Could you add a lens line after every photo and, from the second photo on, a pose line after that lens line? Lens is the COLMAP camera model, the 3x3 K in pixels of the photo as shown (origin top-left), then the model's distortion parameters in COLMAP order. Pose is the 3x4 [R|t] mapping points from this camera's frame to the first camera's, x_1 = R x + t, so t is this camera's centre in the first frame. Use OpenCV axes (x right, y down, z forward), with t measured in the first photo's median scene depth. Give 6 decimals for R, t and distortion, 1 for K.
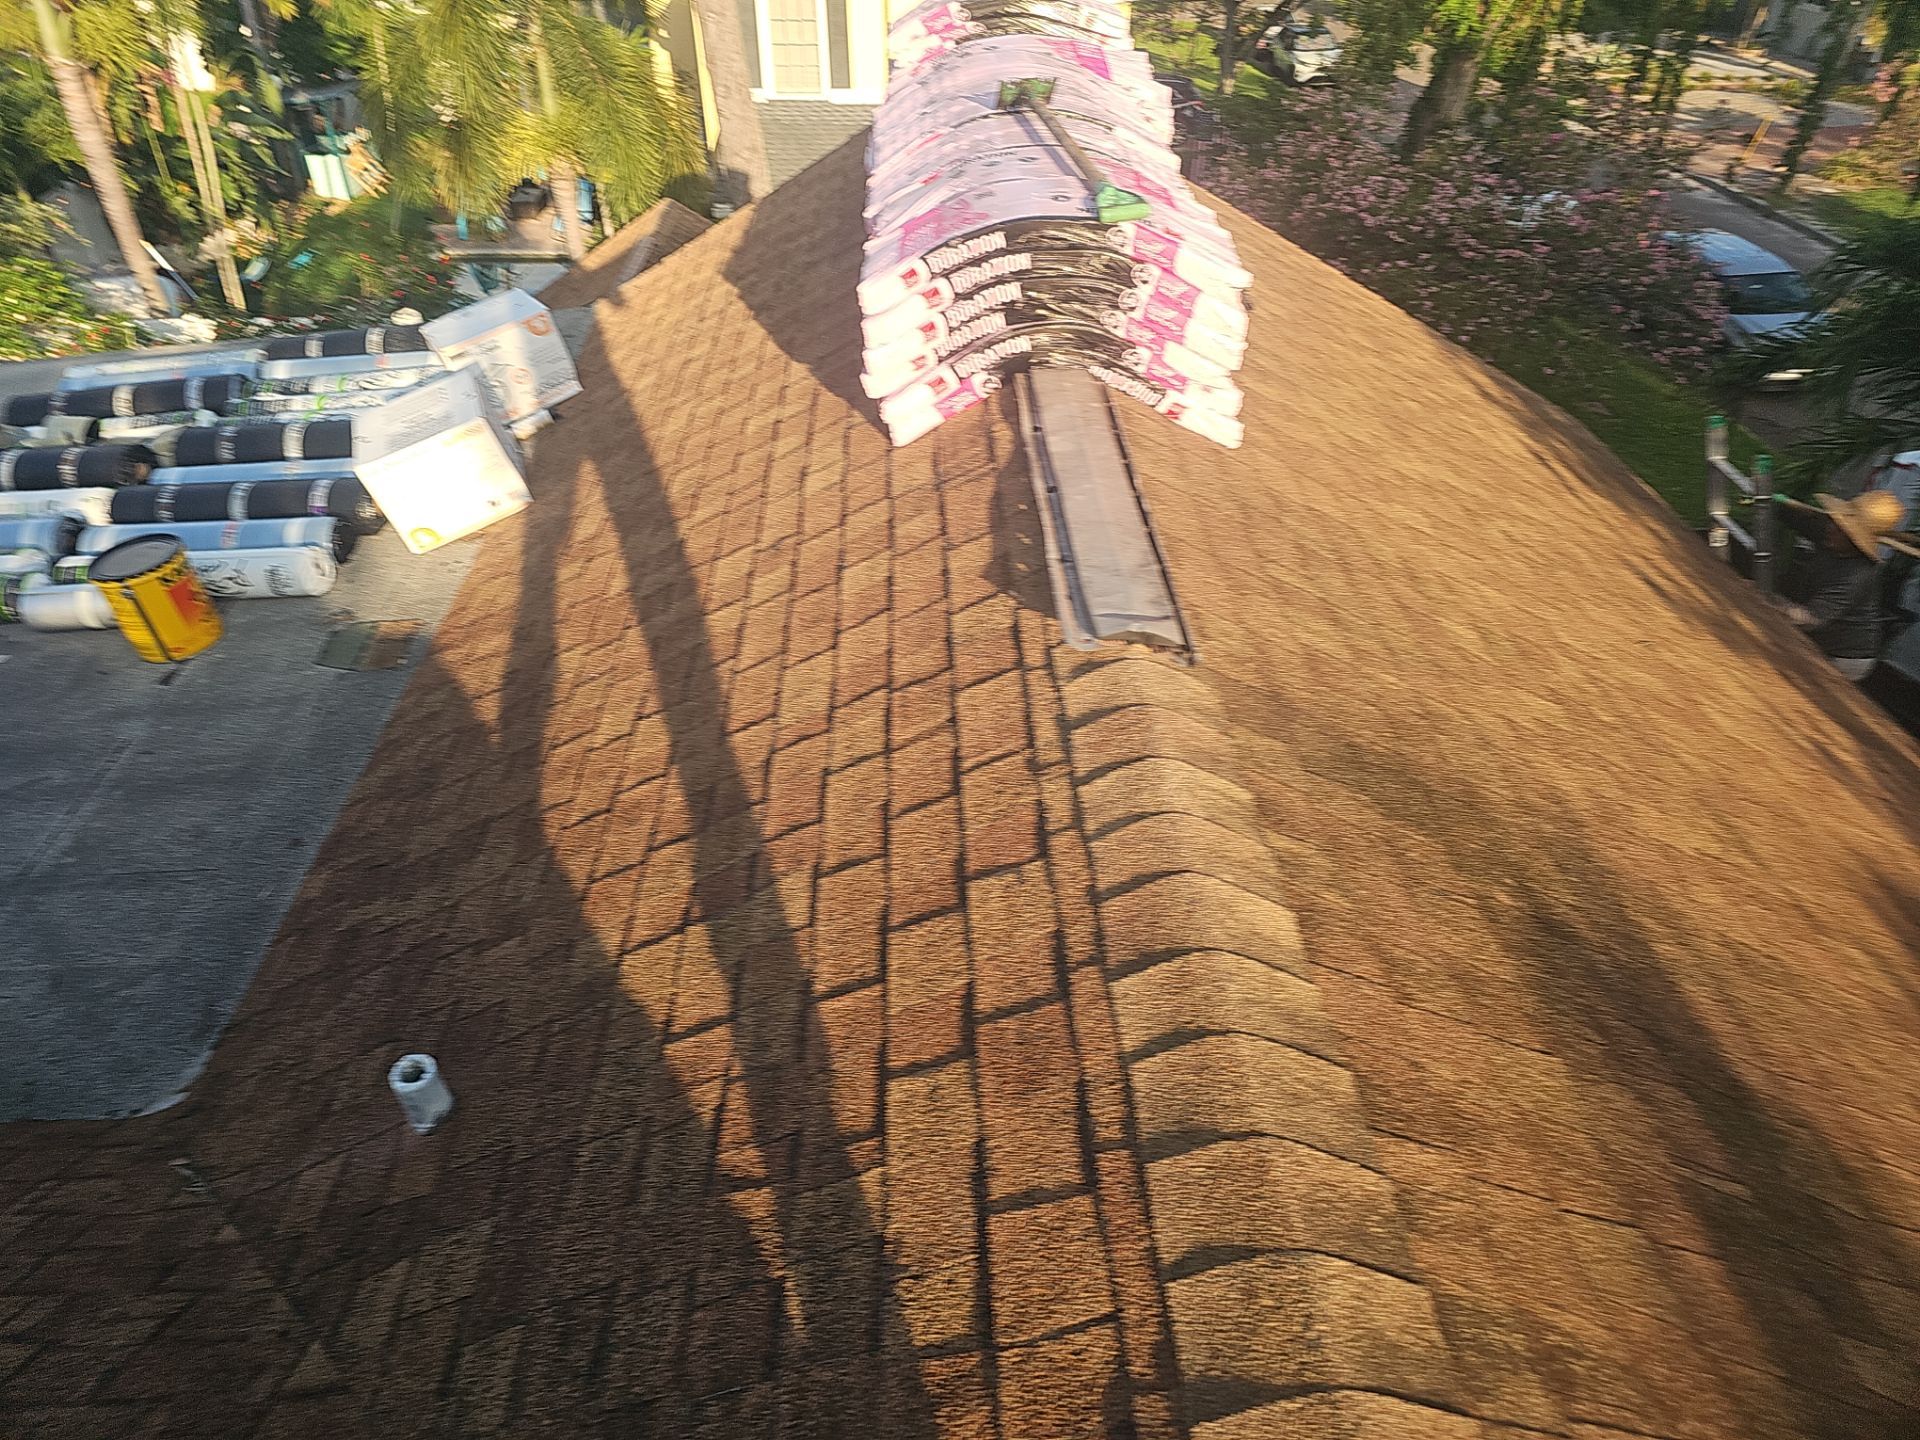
lens RADIAL K [[1285.9, 0, 987.4], [0, 1285.9, 745.4], [0, 0, 1]] dist [0.062284, -0.043280]
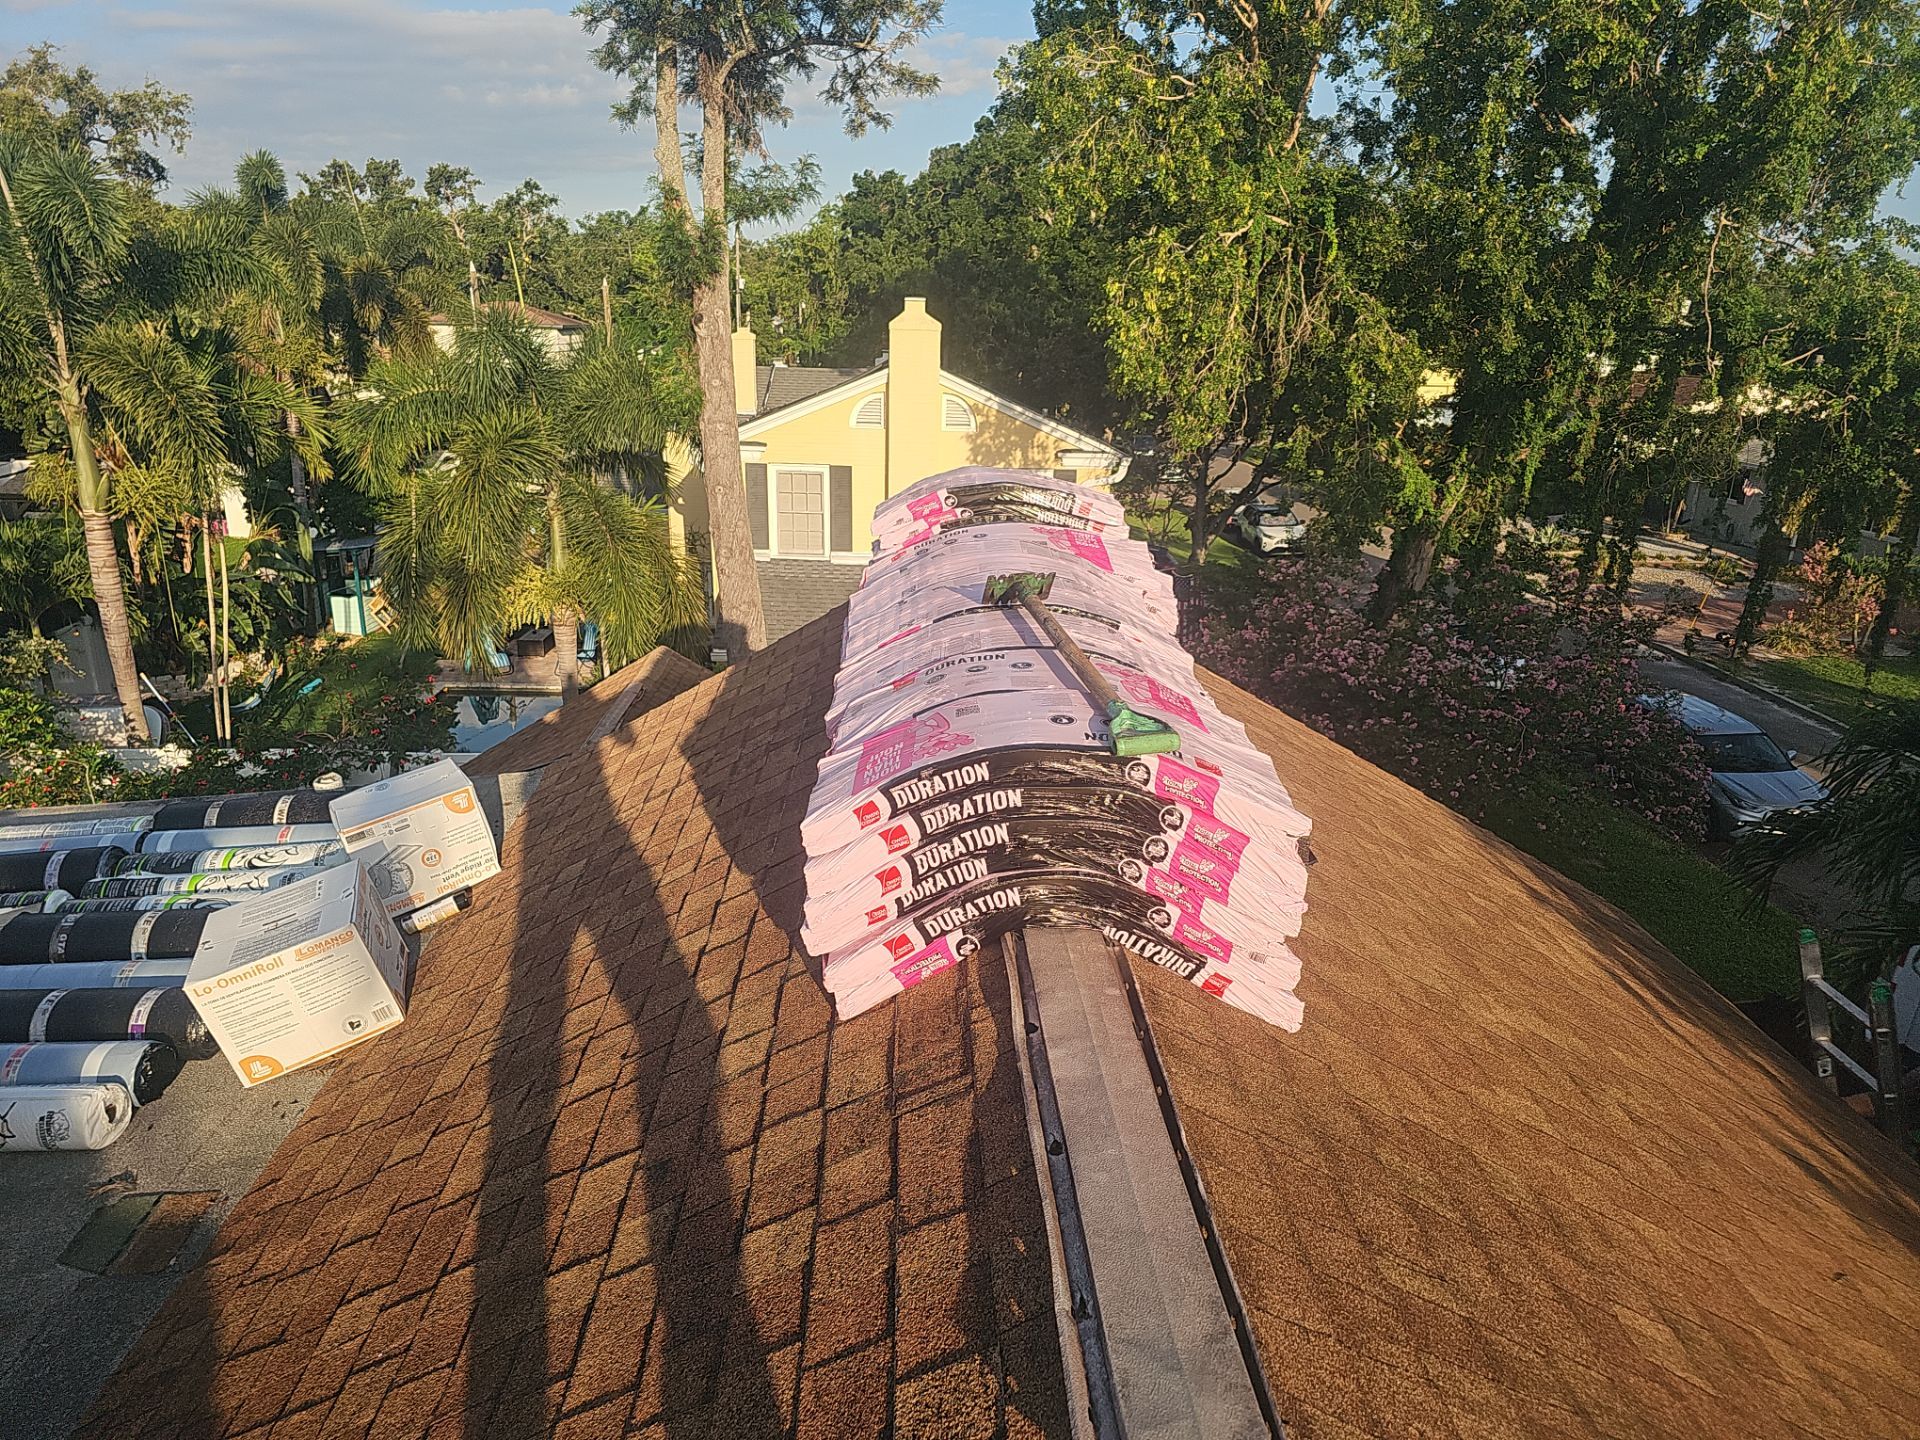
lens RADIAL K [[1285.9, 0, 967.6], [0, 1285.9, 784.6], [0, 0, 1]] dist [0.062284, -0.043280]
pose [[0.999723, 0.023178, -0.004201, 0.000926], [-0.023425, 0.959495, -0.280750, -0.062980], [-0.002476, 0.280770, 0.959772, 0.100576]]
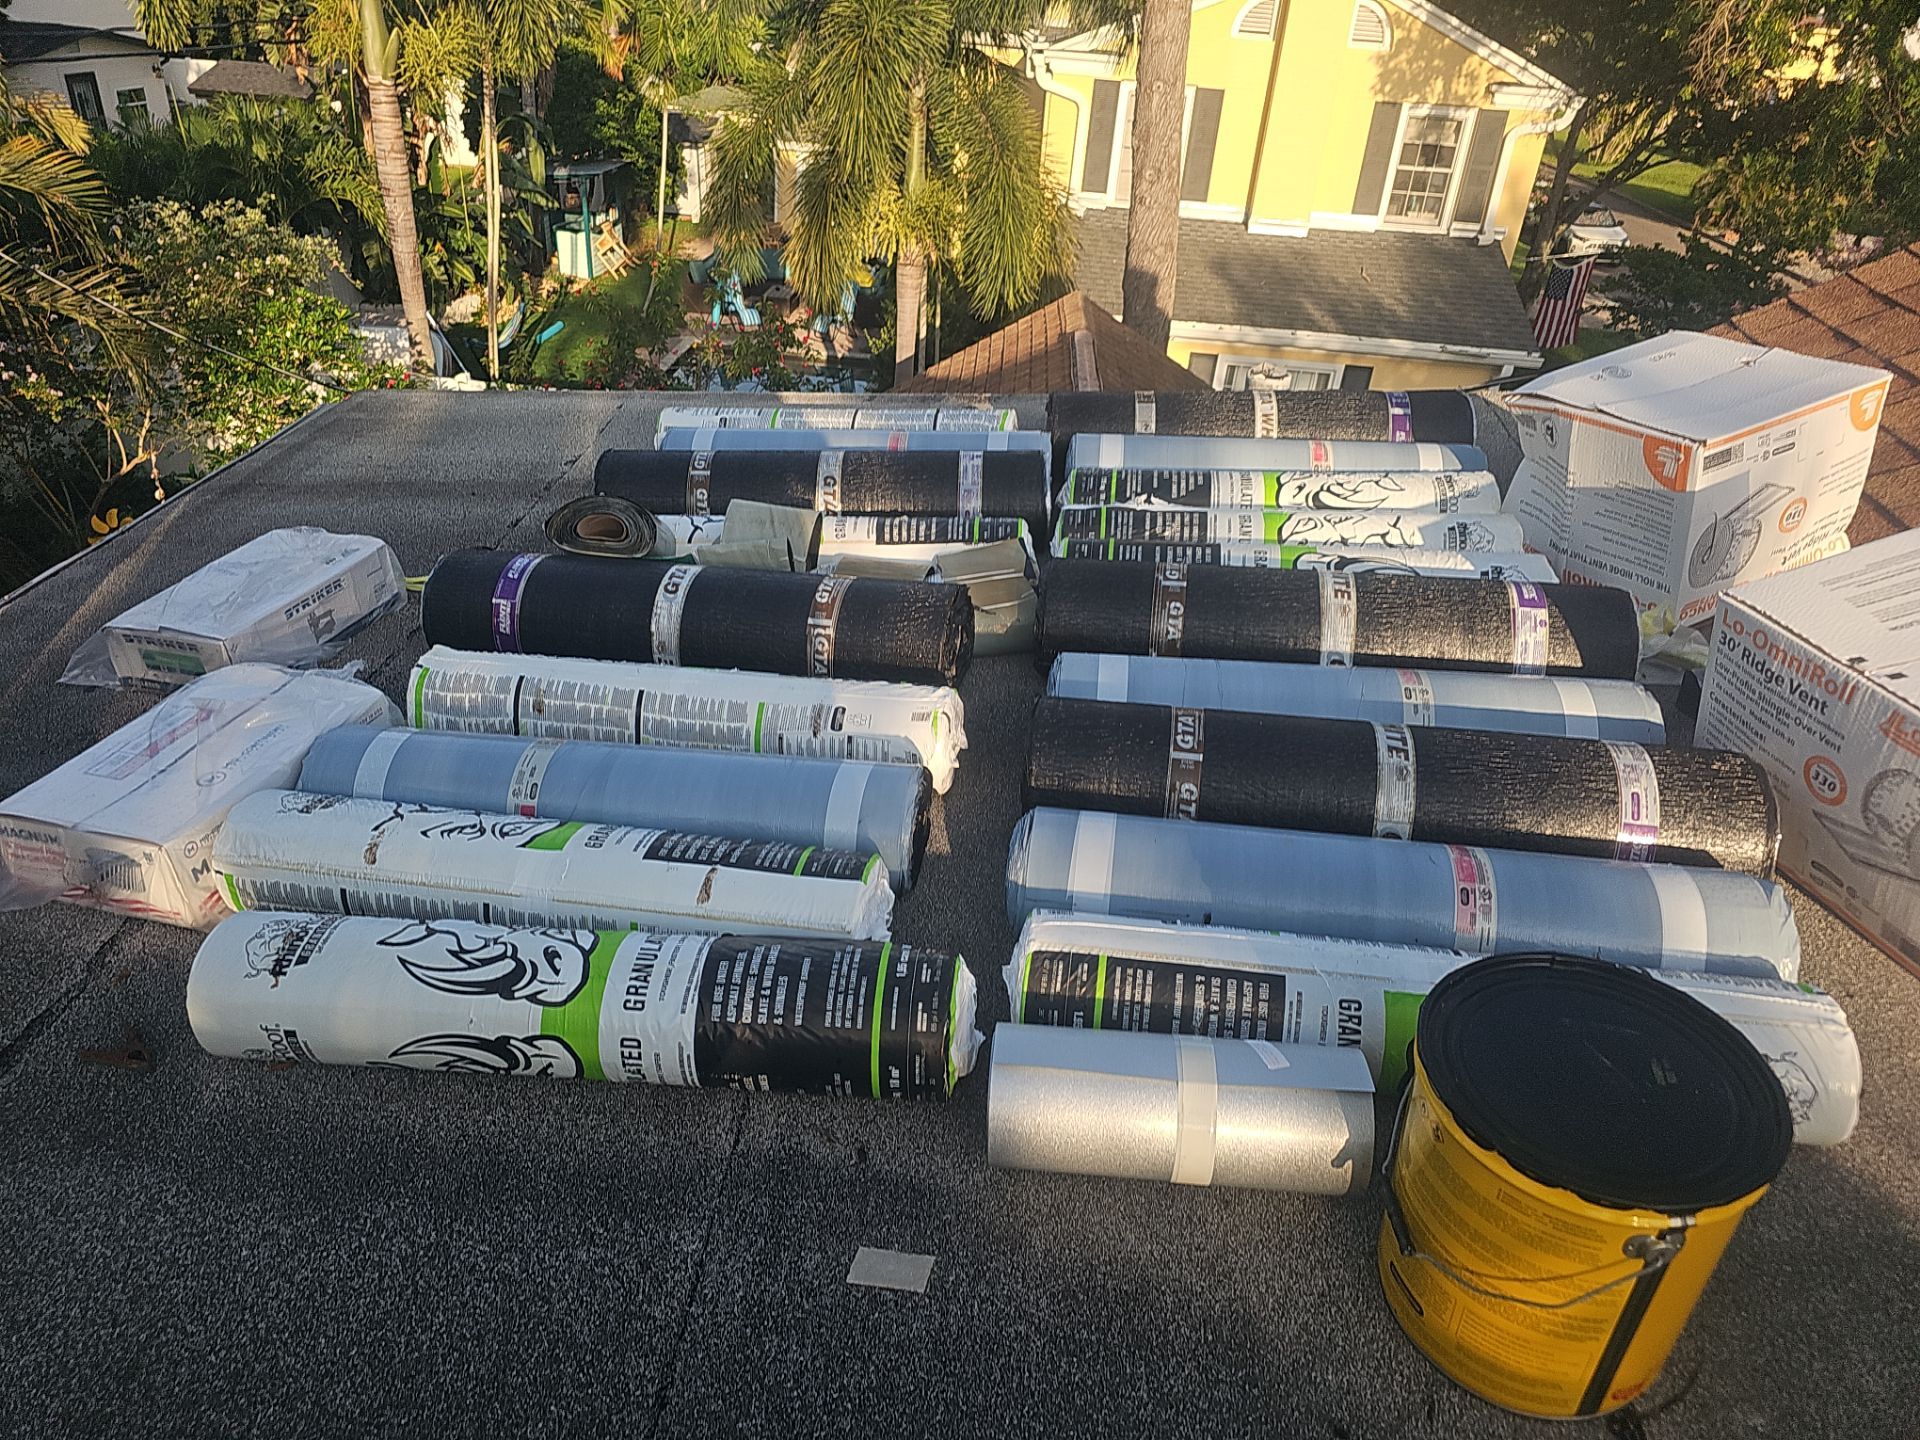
lens RADIAL K [[1285.9, 0, 933.0], [0, 1285.9, 729.8], [0, 0, 1]] dist [0.062284, -0.043280]
pose [[0.989776, 0.121205, -0.075189, -0.385428], [-0.128807, 0.985965, -0.106214, -0.084124], [0.061260, 0.114813, 0.991496, 0.359133]]
